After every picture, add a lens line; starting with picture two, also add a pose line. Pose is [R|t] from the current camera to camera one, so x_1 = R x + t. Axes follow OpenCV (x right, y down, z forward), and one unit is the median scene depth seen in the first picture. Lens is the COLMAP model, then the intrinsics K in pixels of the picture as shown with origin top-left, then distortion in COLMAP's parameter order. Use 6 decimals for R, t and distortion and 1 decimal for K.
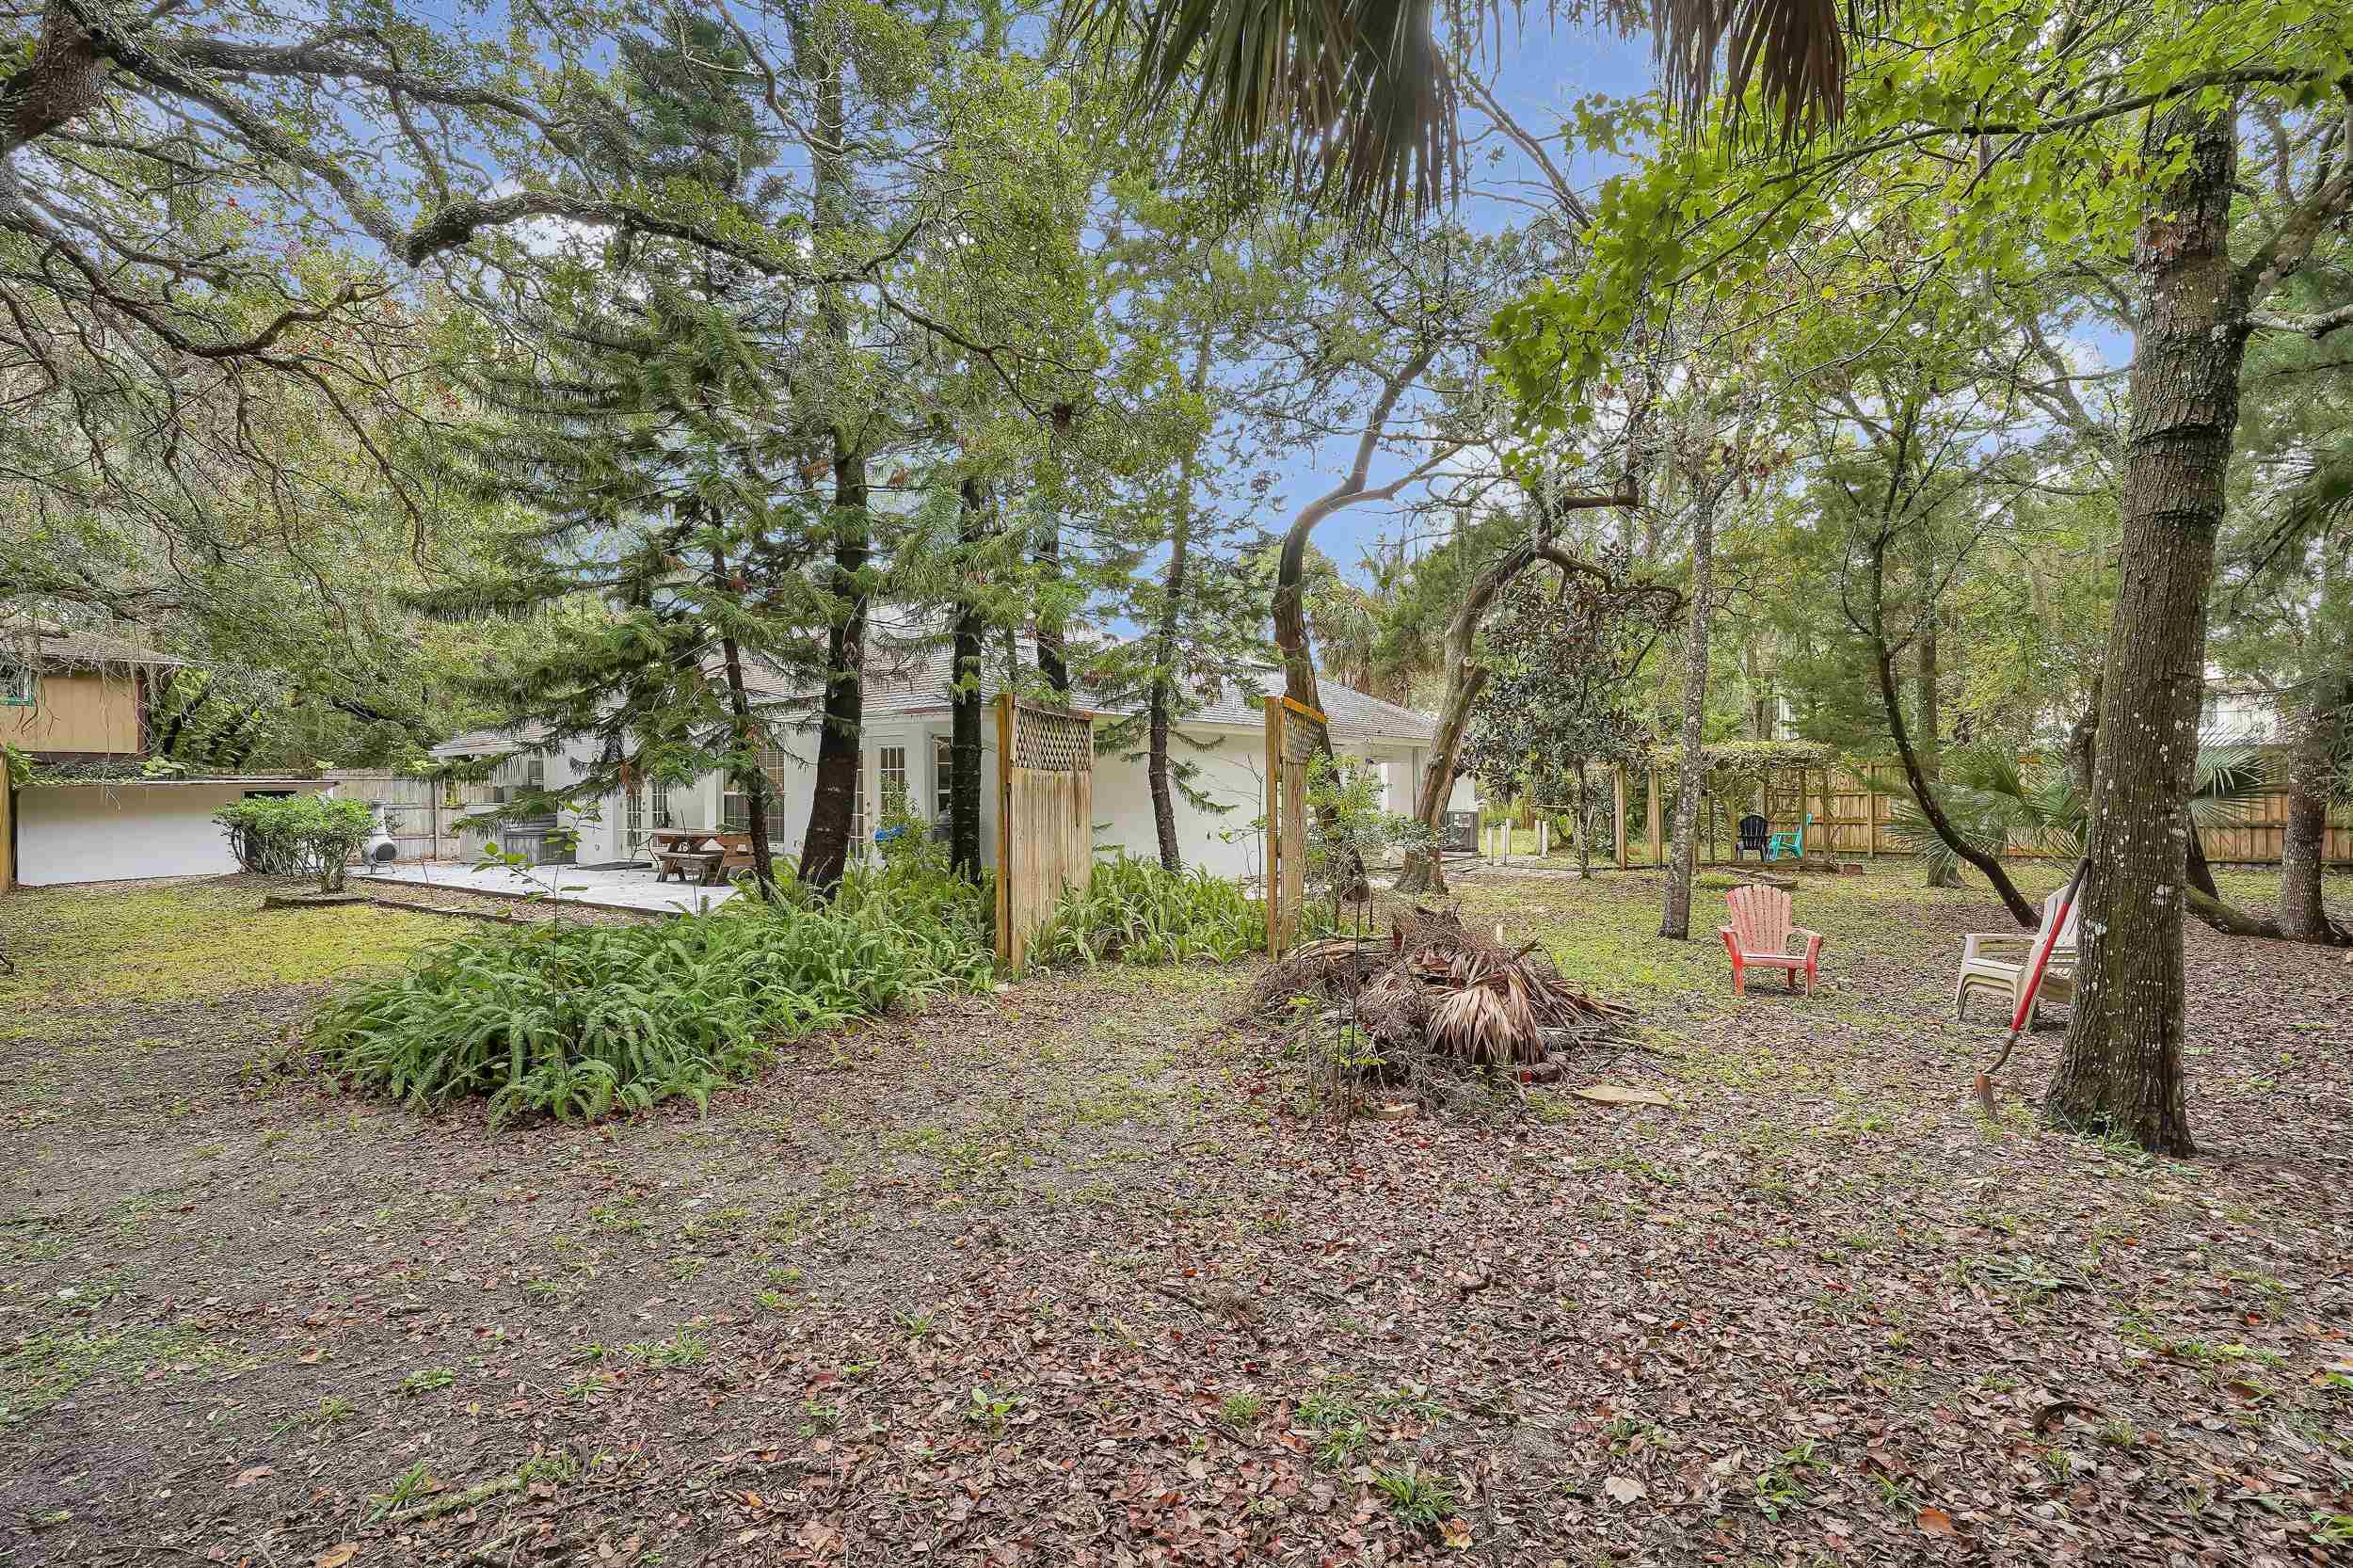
lens RADIAL K [[1151.7, 0, 1176.5], [0, 1151.7, 784.0], [0, 0, 1]] dist [0.012640, -0.000158]
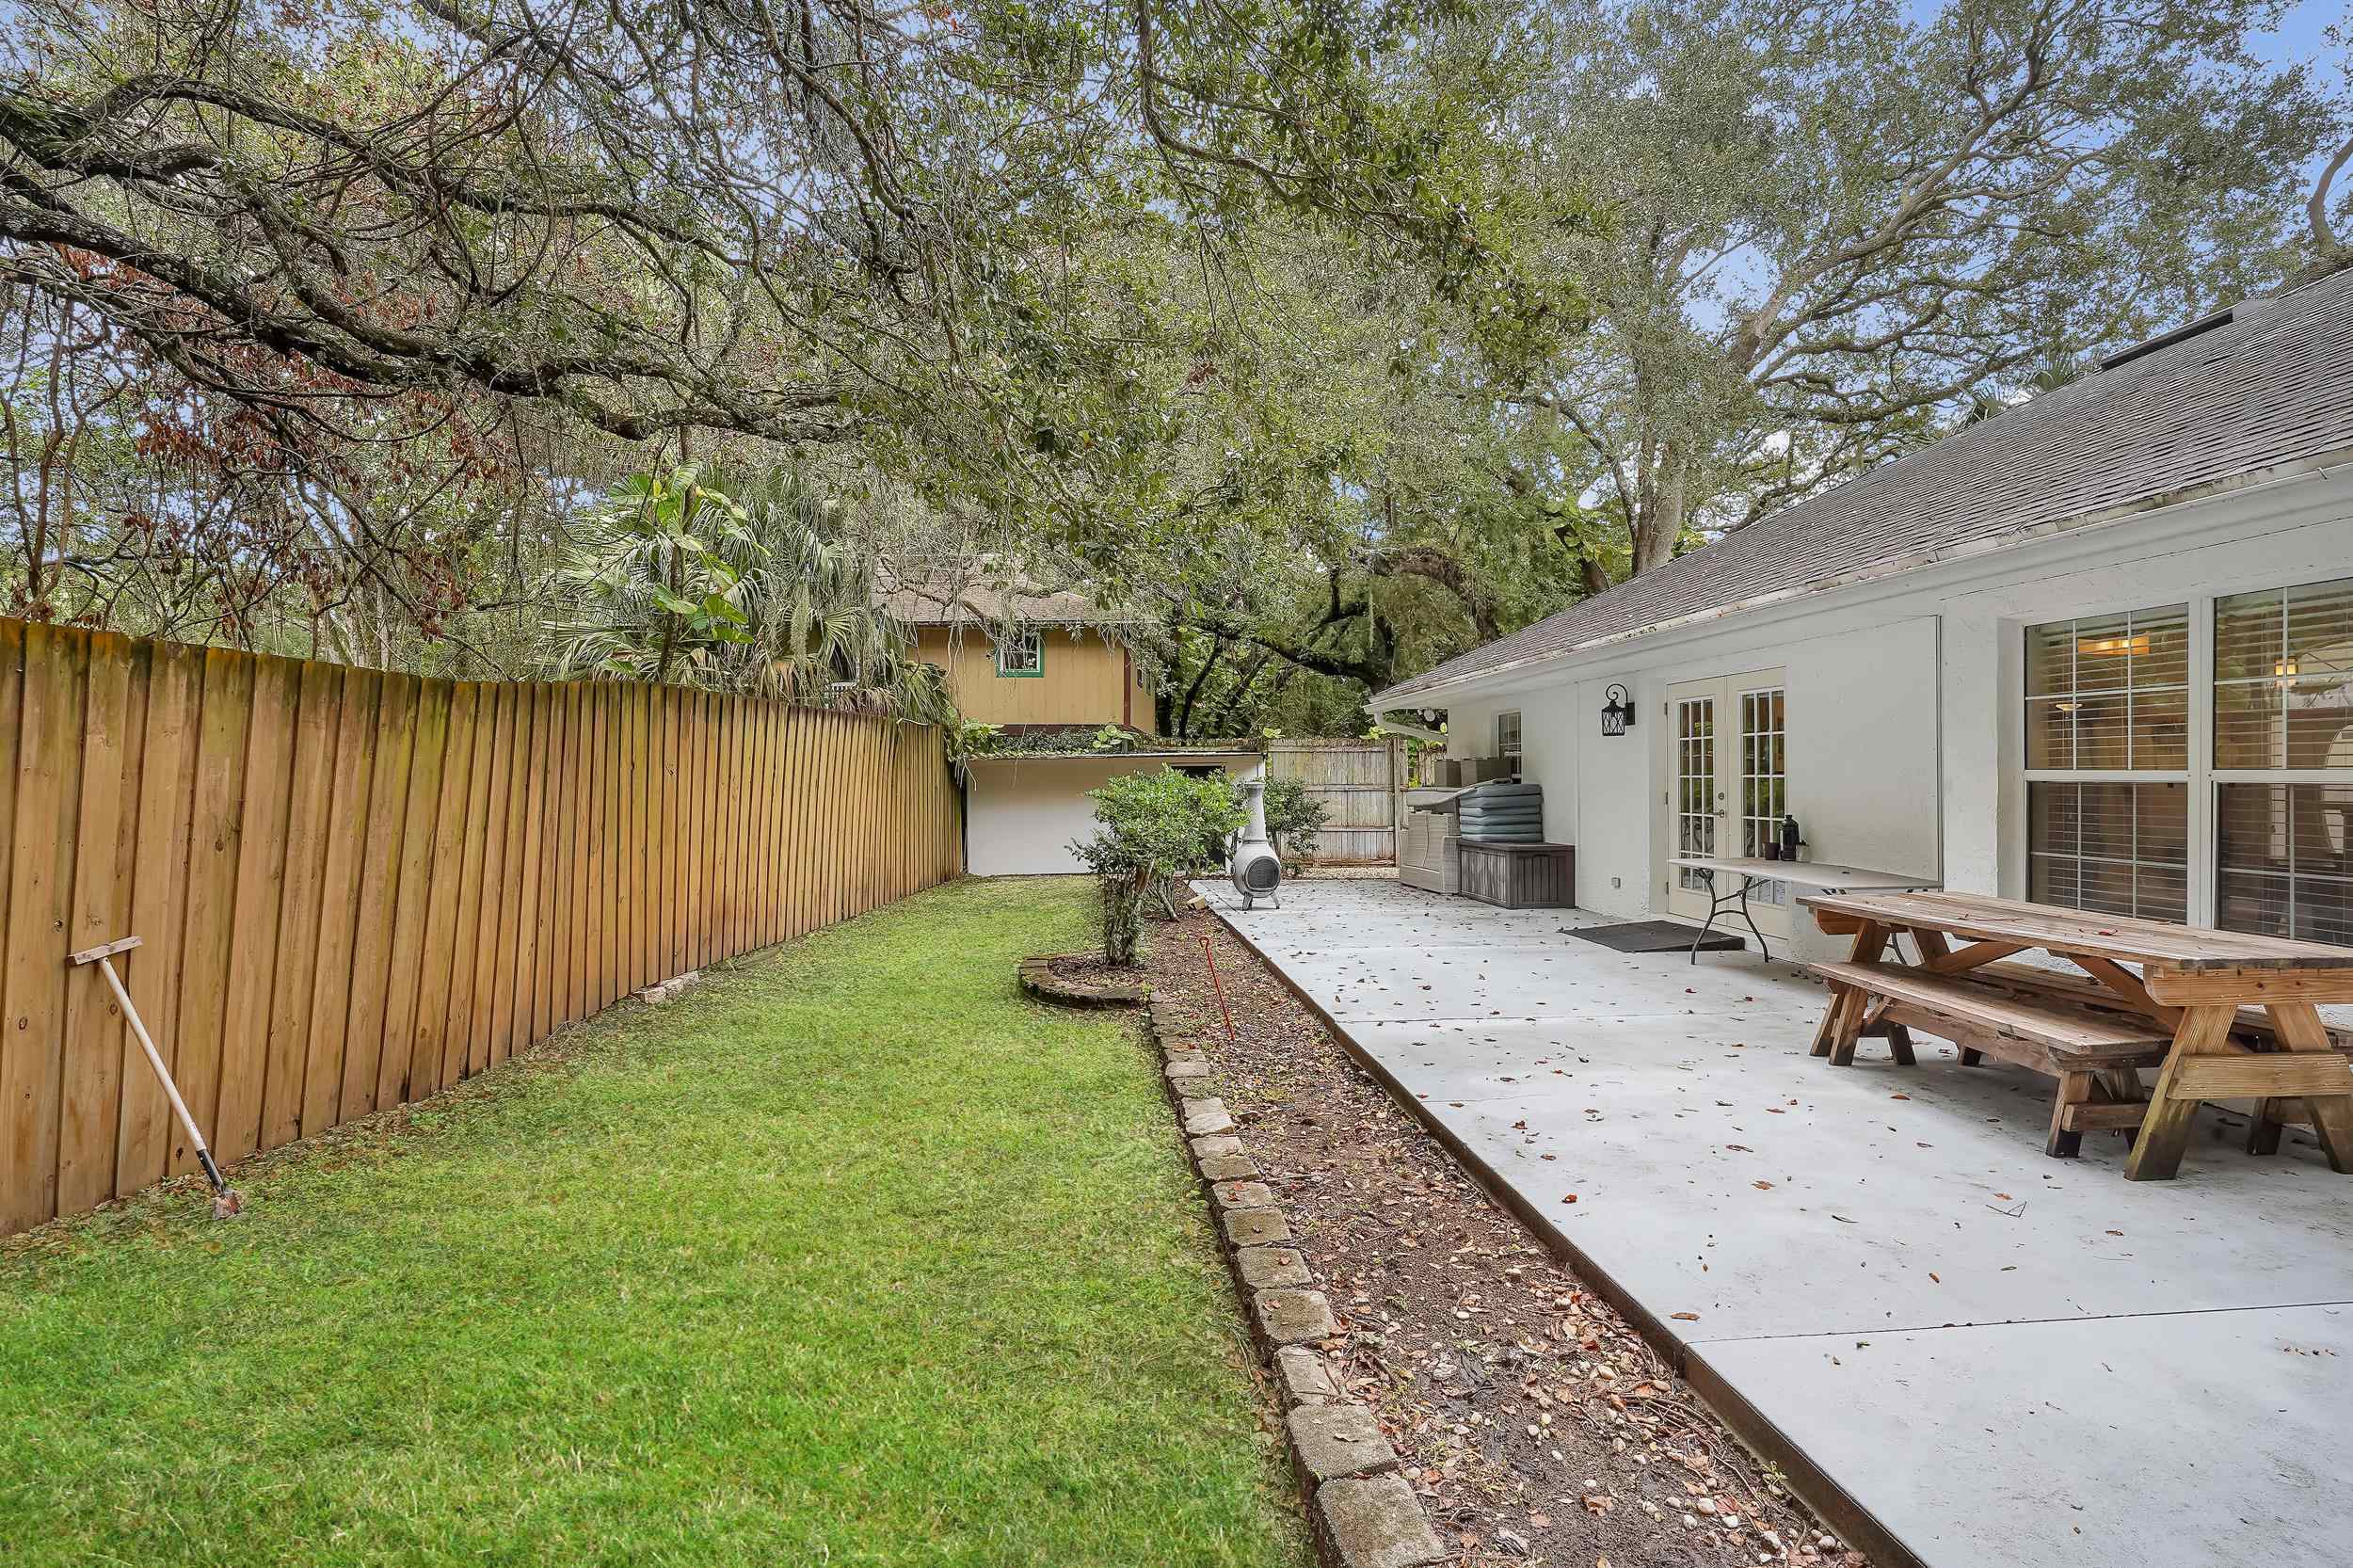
lens RADIAL K [[1132.4, 0, 1176.5], [0, 1132.4, 784.0], [0, 0, 1]] dist [-0.002391, 0.000552]
pose [[0.689138, 0.009760, -0.724564, -0.256729], [0.008064, 0.999744, 0.021137, 0.000819], [0.724585, -0.020409, 0.688883, 0.486903]]
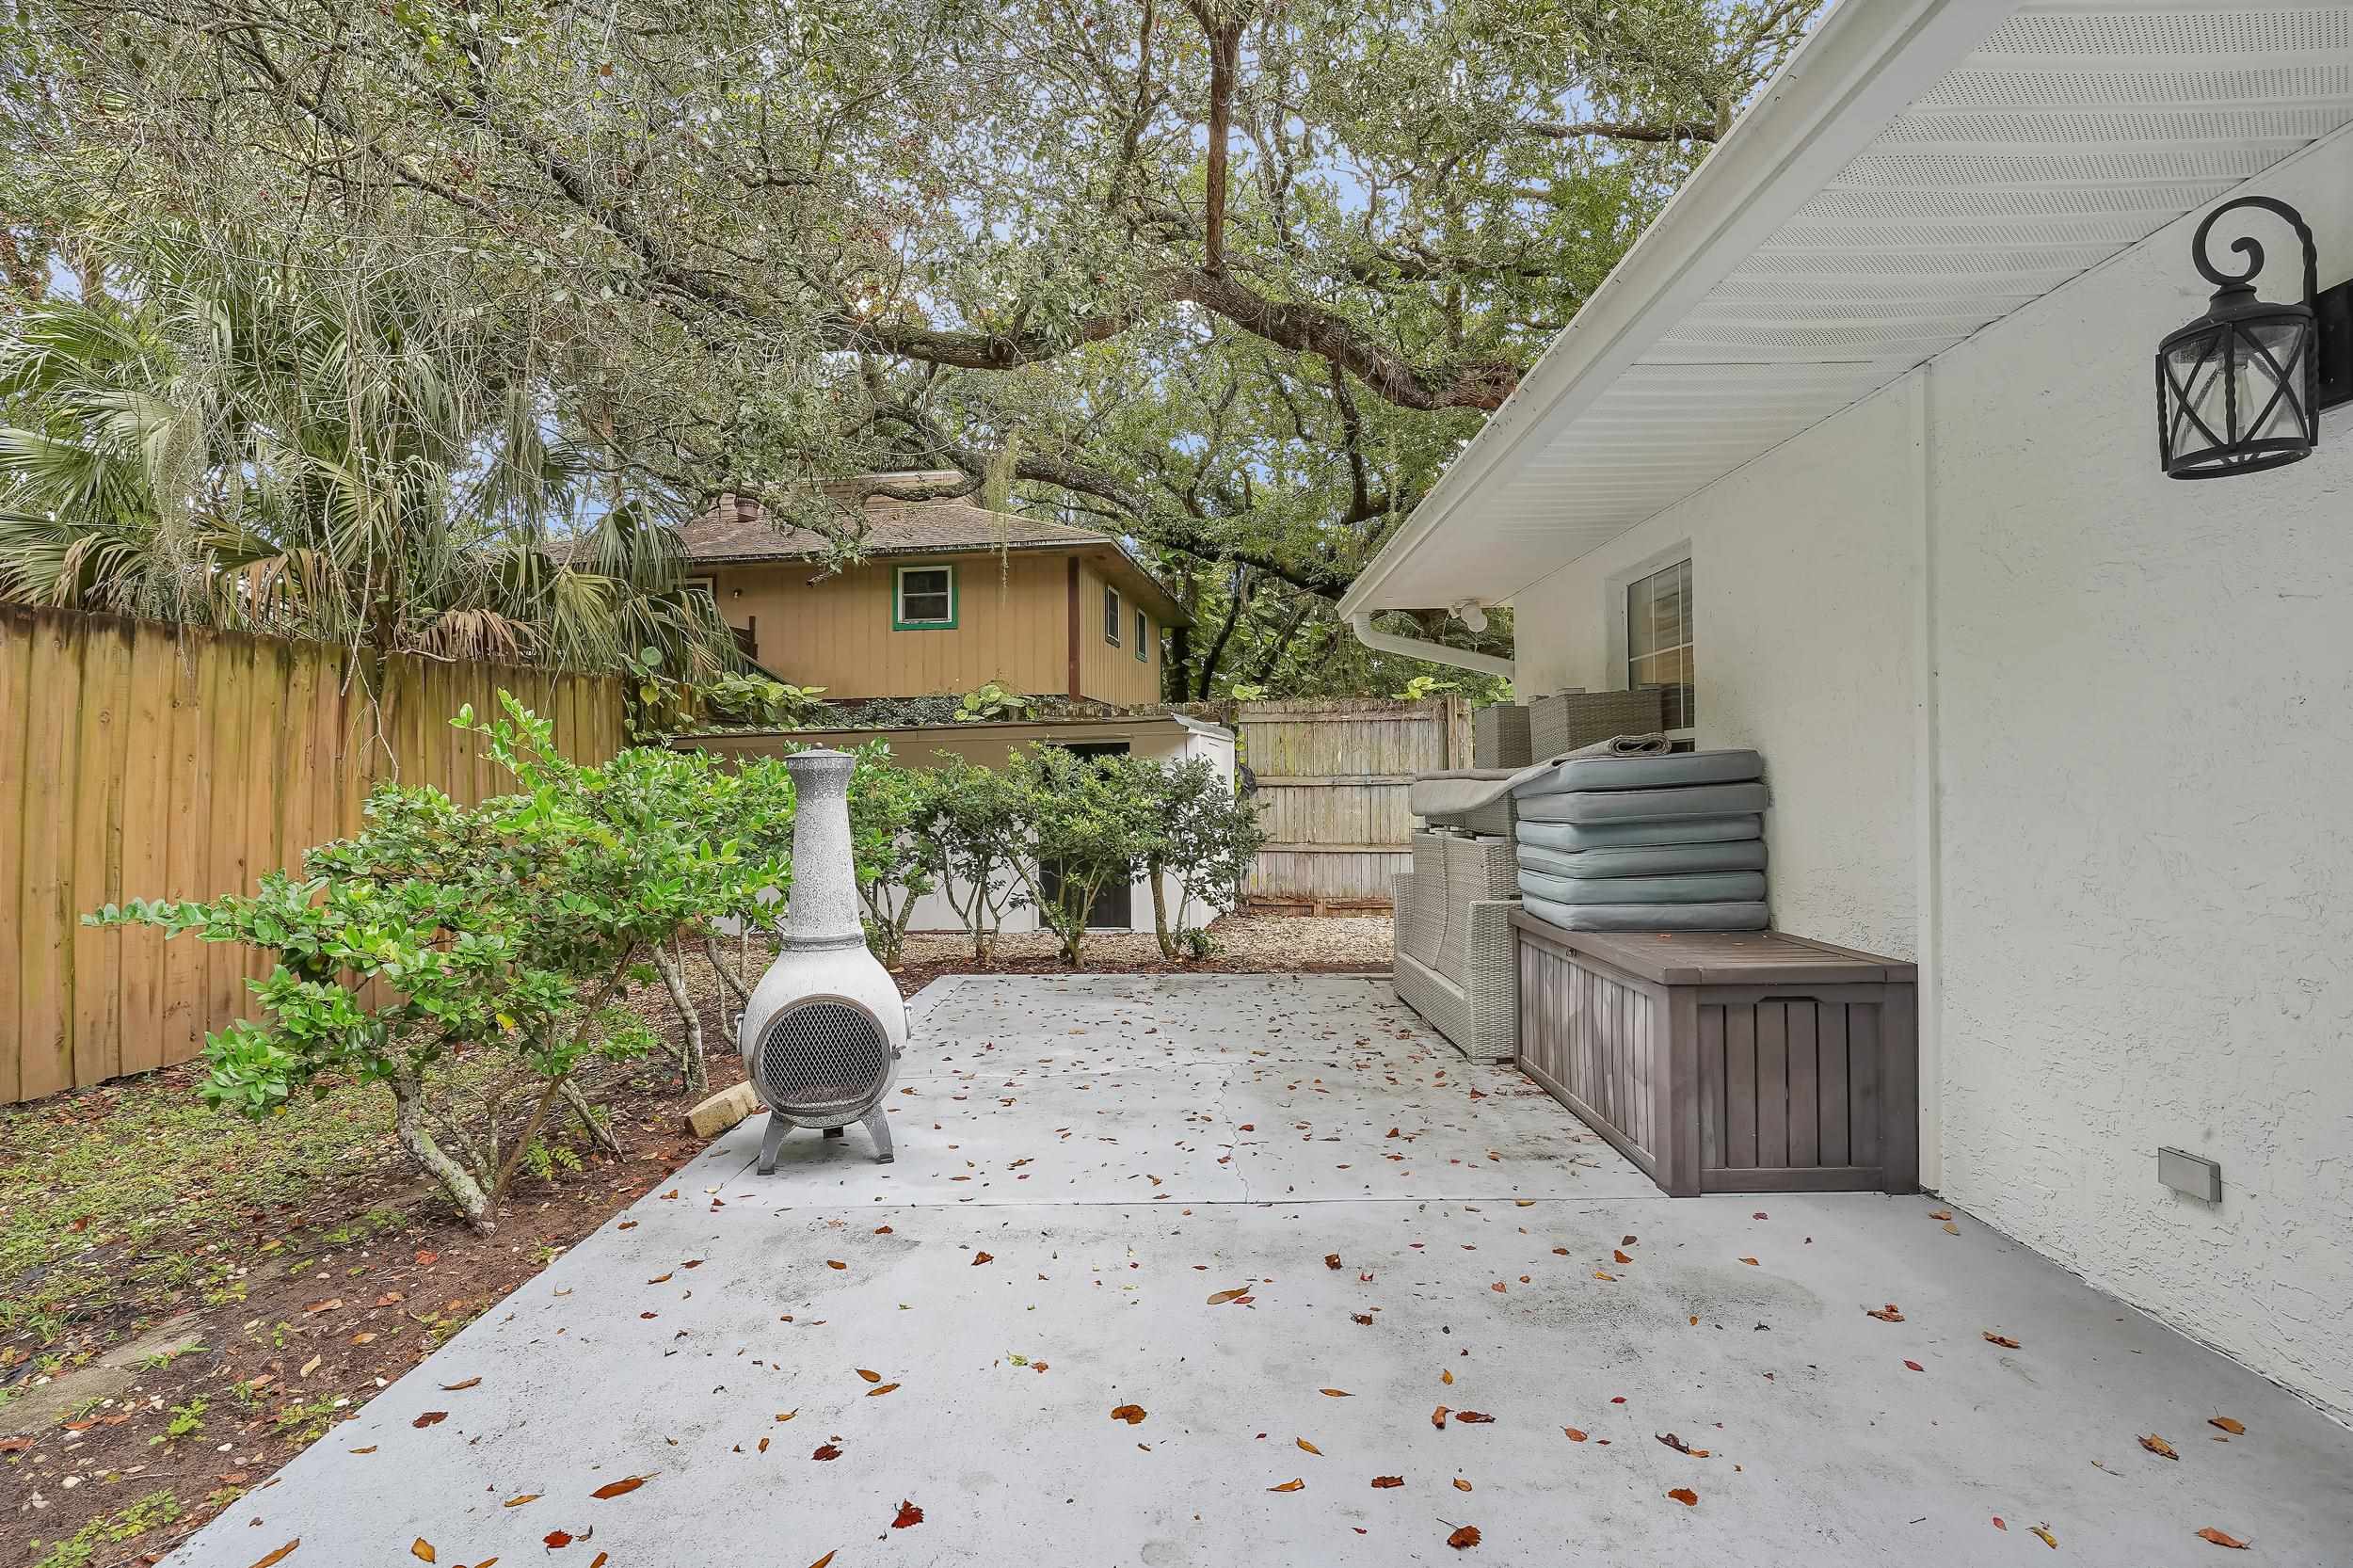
lens RADIAL K [[1132.4, 0, 1176.5], [0, 1132.4, 784.0], [0, 0, 1]] dist [-0.002391, 0.000552]
pose [[0.609488, 0.002040, -0.792792, -0.435543], [0.021168, 0.999598, 0.018846, 0.013102], [0.792512, -0.028269, 0.609200, 0.790738]]
